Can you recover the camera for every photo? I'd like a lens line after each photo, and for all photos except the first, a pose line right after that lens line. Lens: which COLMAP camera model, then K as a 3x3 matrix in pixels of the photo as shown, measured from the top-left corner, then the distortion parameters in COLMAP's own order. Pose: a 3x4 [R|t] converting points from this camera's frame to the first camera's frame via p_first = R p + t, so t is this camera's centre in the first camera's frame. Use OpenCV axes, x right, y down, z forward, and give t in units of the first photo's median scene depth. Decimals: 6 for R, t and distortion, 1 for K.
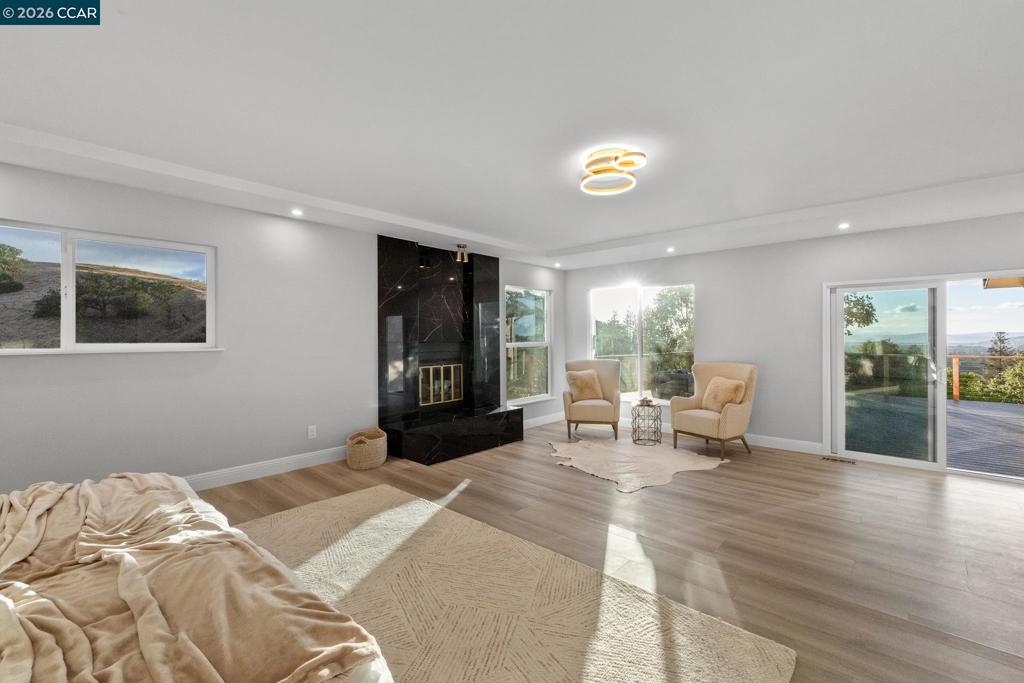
lens RADIAL K [[442.6, 0, 512.2], [0, 442.6, 342.5], [0, 0, 1]] dist [-0.001727, 0.000930]
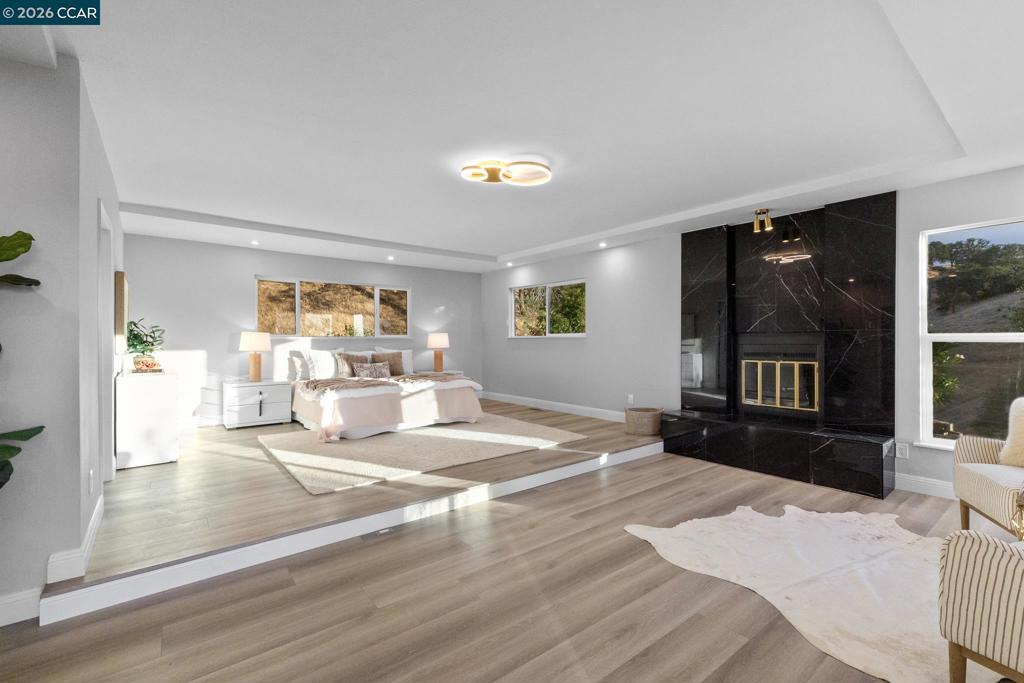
lens RADIAL K [[442.6, 0, 511.1], [0, 442.6, 338.1], [0, 0, 1]] dist [-0.001727, 0.000930]
pose [[-0.144313, -0.001261, -0.989531, 0.758118], [-0.006565, 0.999978, -0.000317, 0.014405], [0.989510, 0.006450, -0.144318, 0.676646]]
